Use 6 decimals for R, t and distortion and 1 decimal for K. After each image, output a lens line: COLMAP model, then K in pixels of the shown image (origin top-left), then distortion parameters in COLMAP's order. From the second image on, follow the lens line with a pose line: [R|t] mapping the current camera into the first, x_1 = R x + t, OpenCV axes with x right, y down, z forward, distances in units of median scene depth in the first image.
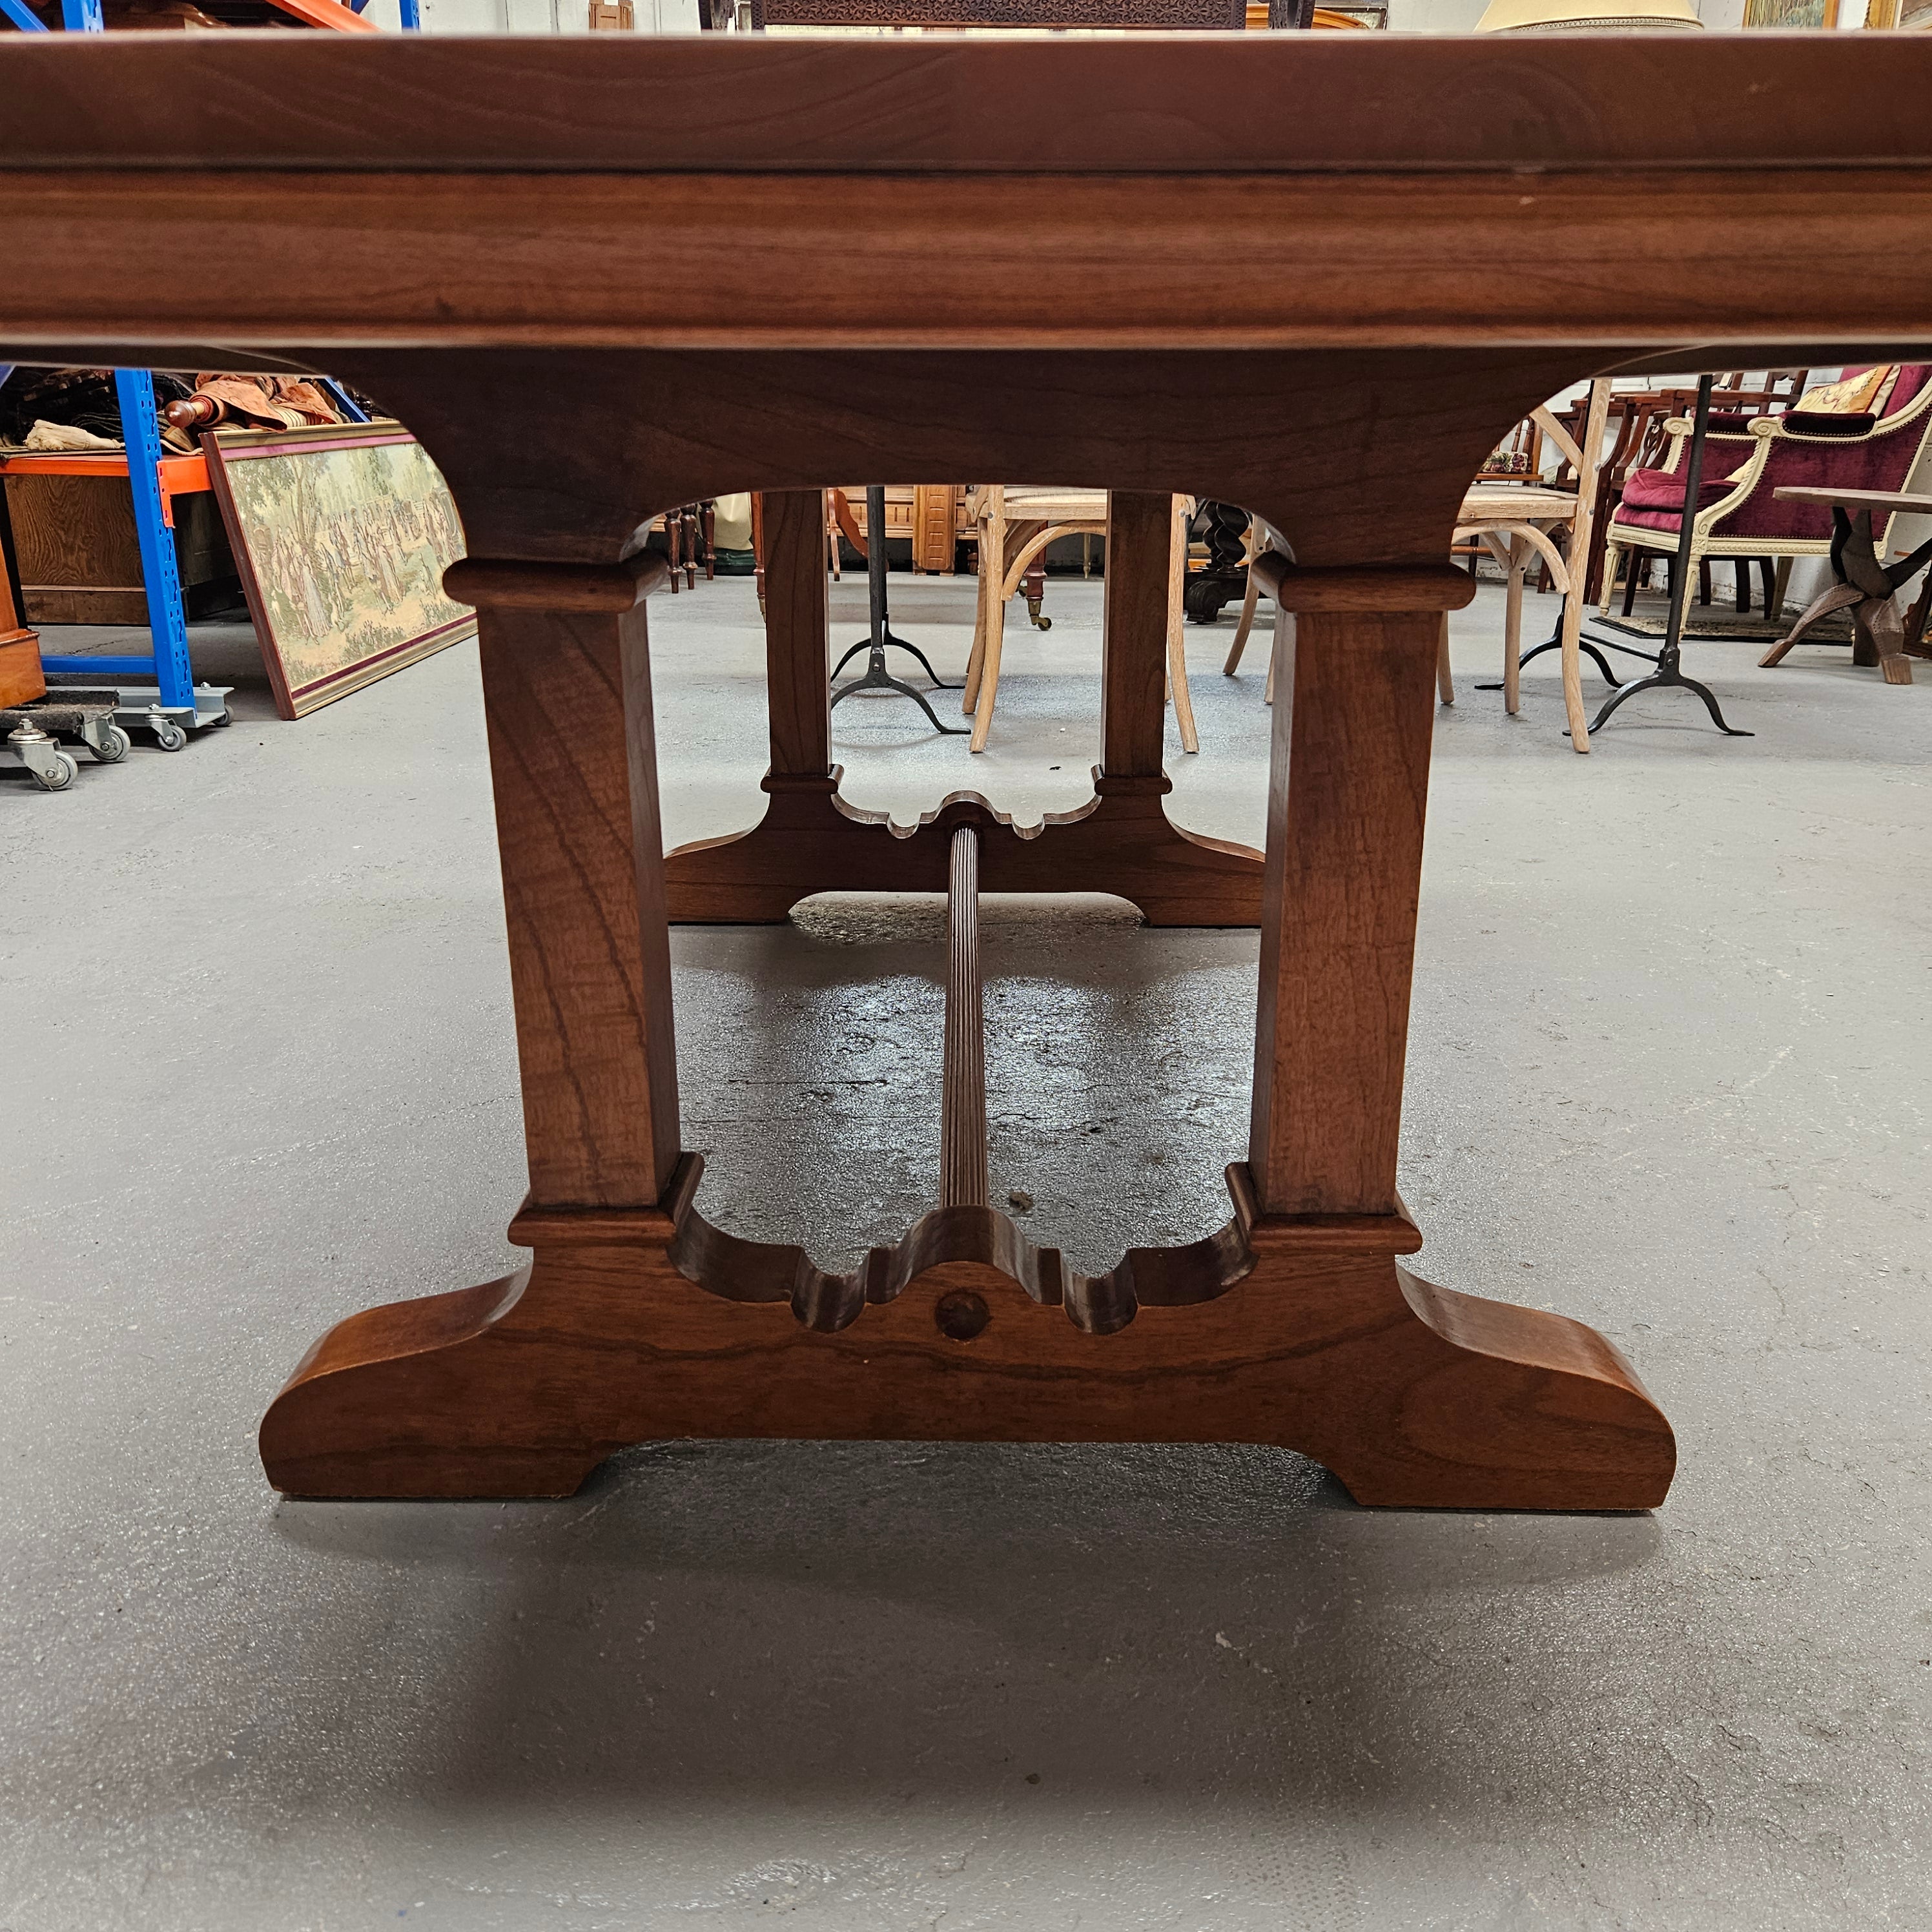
lens RADIAL K [[1711.3, 0, 966.0], [0, 1711.3, 966.0], [0, 0, 1]] dist [0.080645, -0.076826]
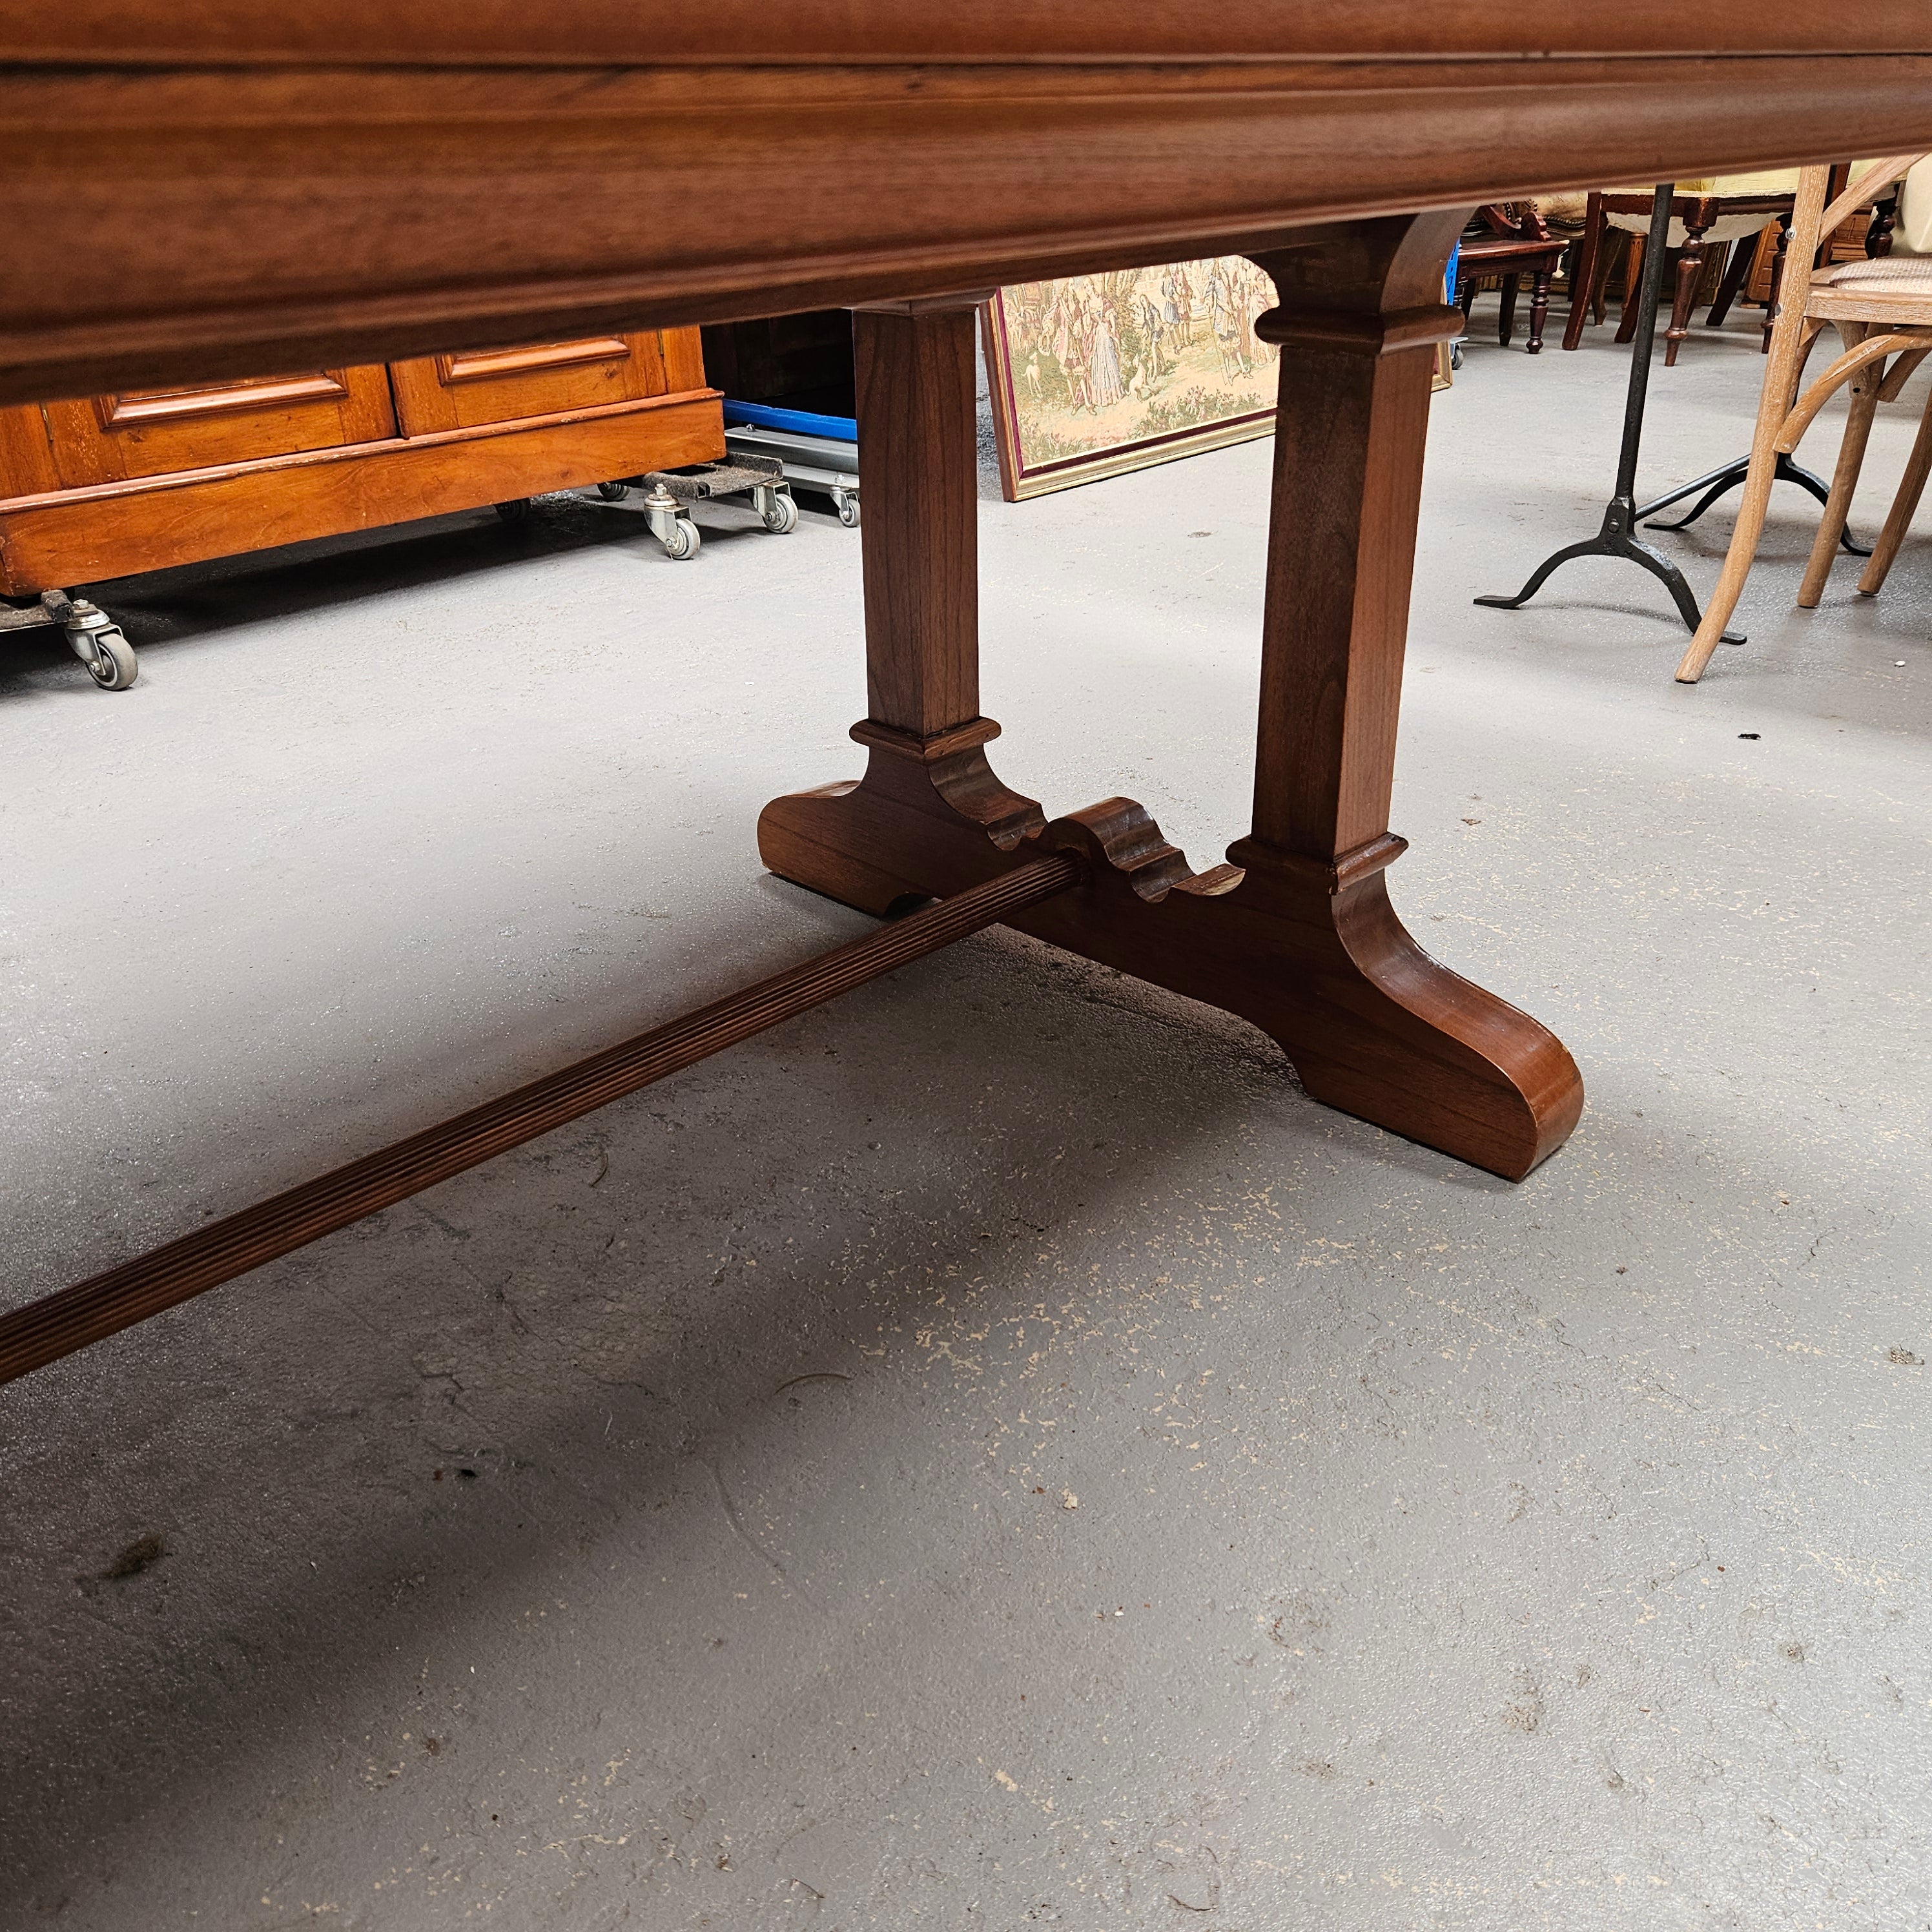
lens RADIAL K [[1716.3, 0, 967.1], [0, 1716.3, 952.4], [0, 0, 1]] dist [0.075498, -0.072040]
pose [[0.716470, 0.290471, -0.634270, 0.597389], [-0.190049, 0.956074, 0.223167, -0.279982], [0.671232, -0.039350, 0.740202, 0.737162]]
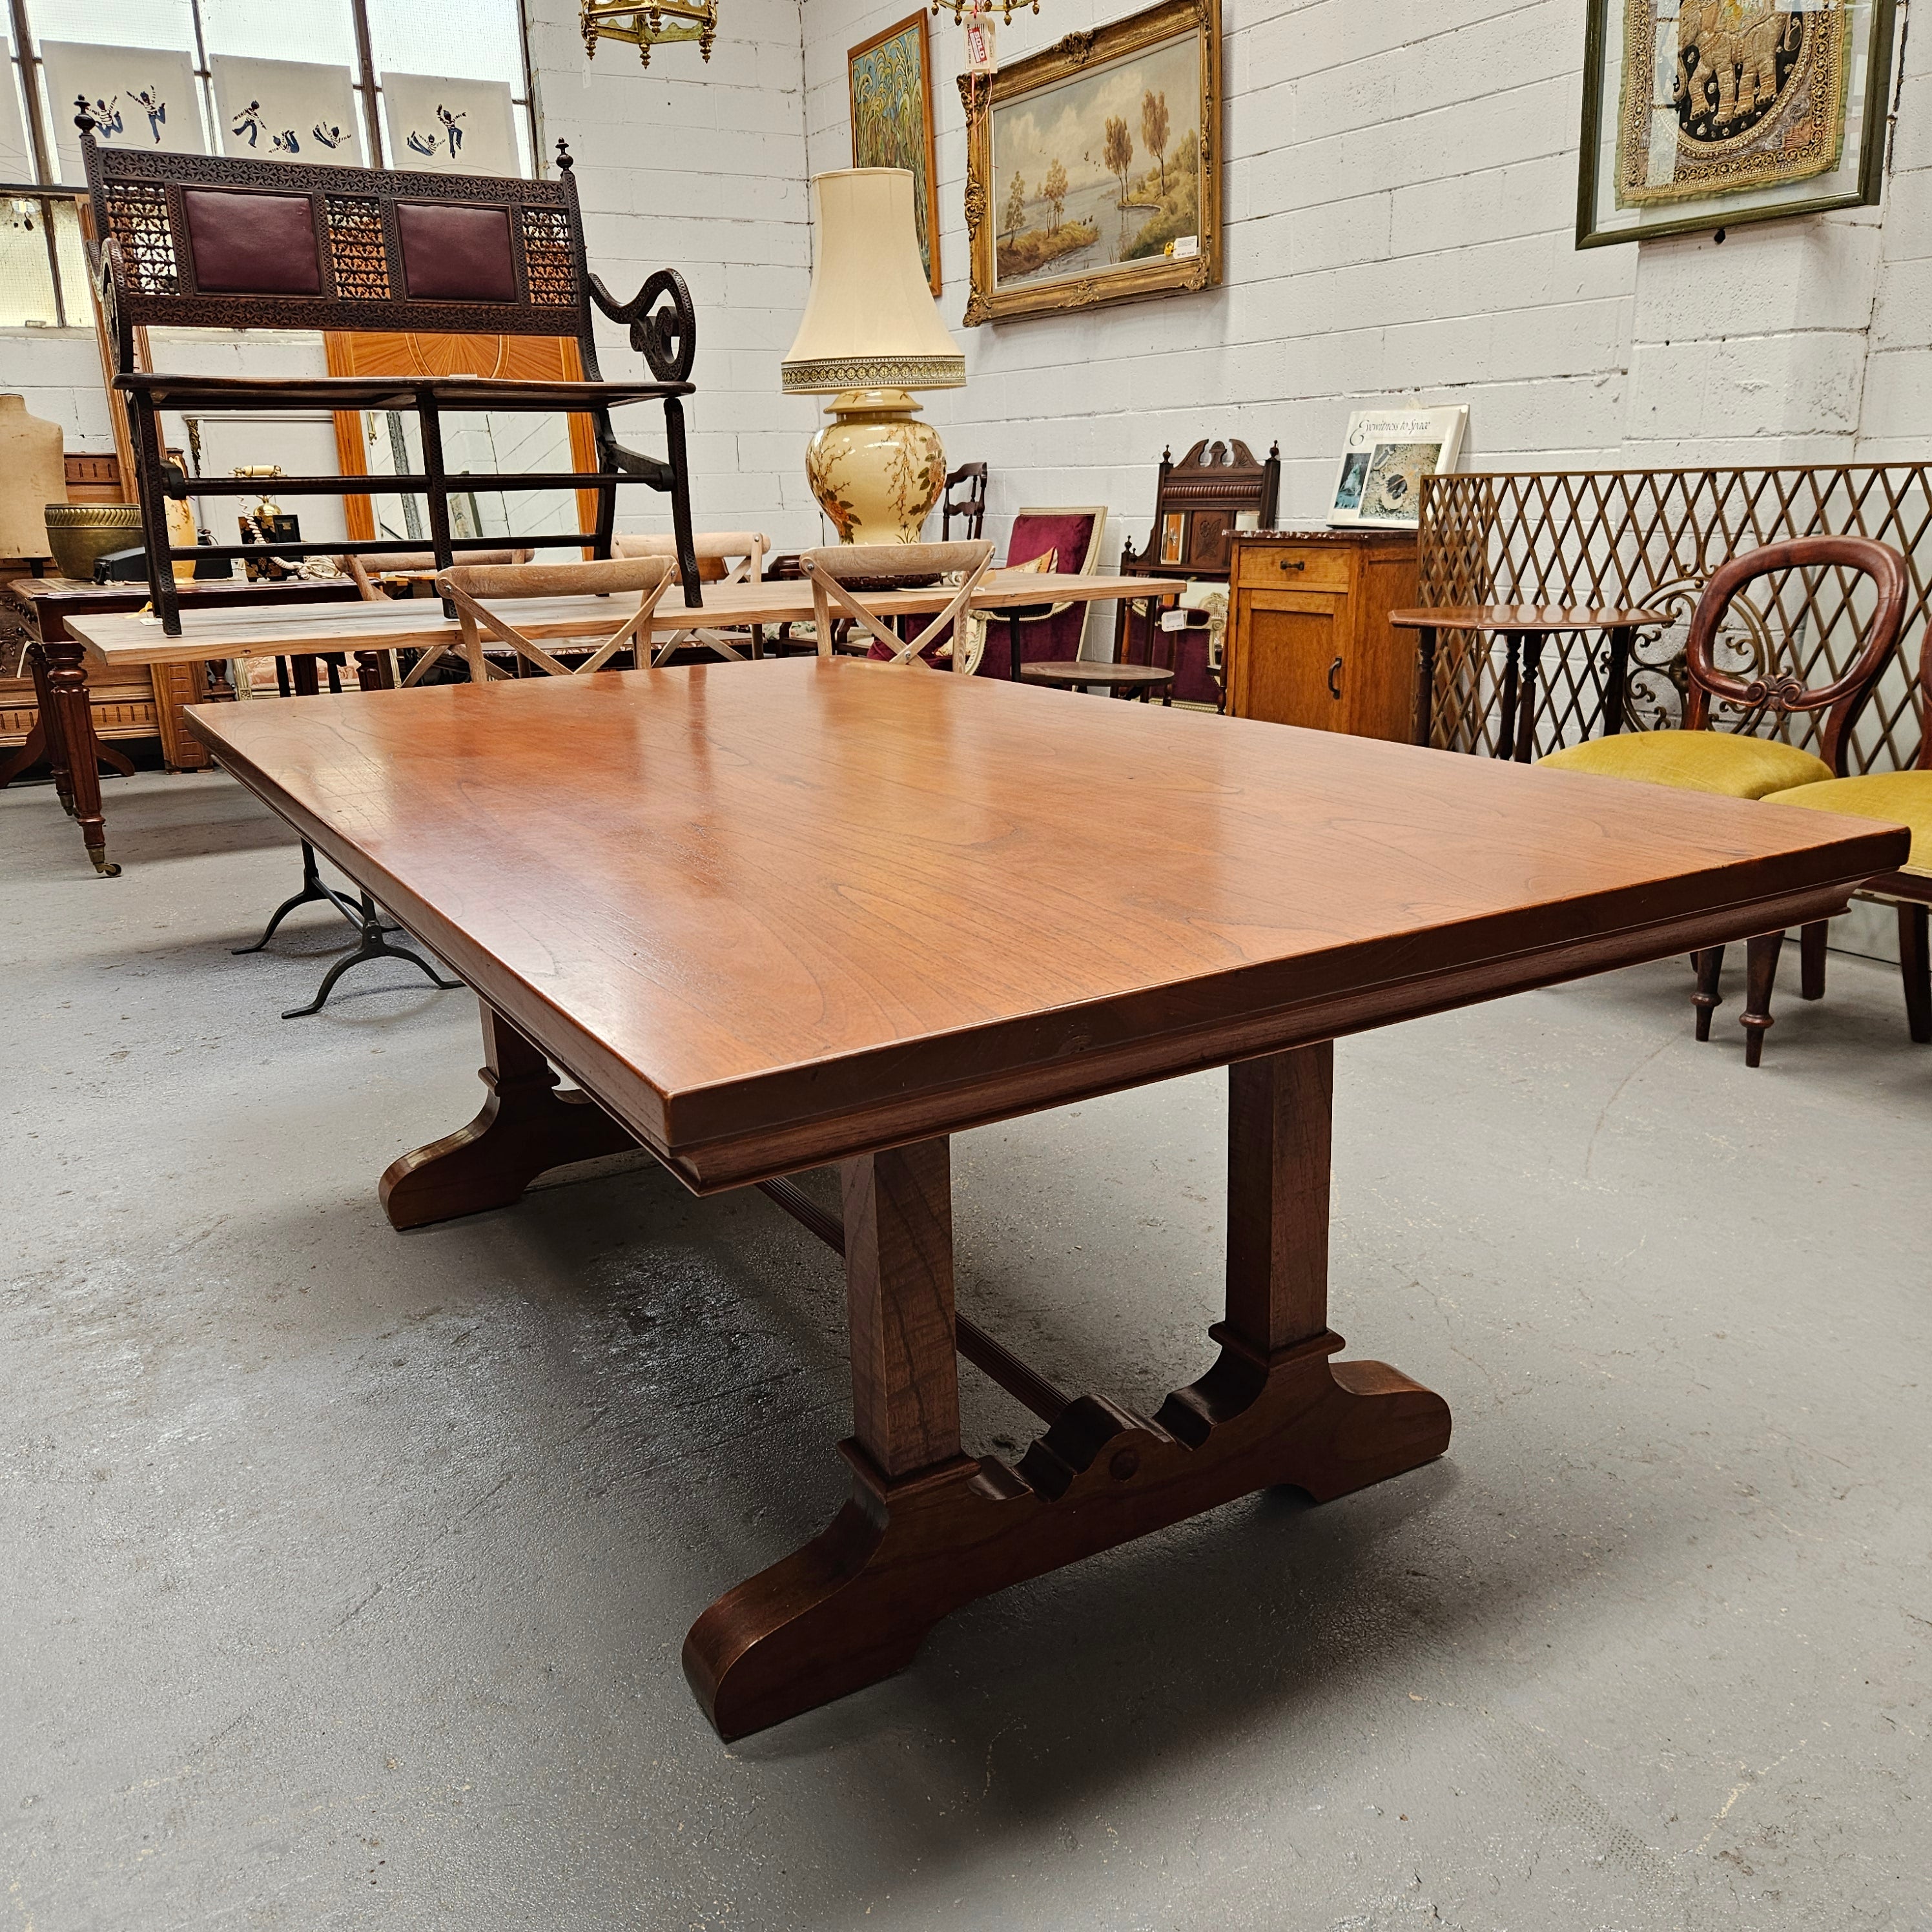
lens RADIAL K [[1716.3, 0, 967.1], [0, 1716.3, 952.4], [0, 0, 1]] dist [0.075498, -0.072040]
pose [[0.866199, -0.161170, 0.472994, -0.563487], [0.183276, 0.983061, -0.000663, -0.238366], [-0.464876, 0.087263, 0.881065, -0.191311]]
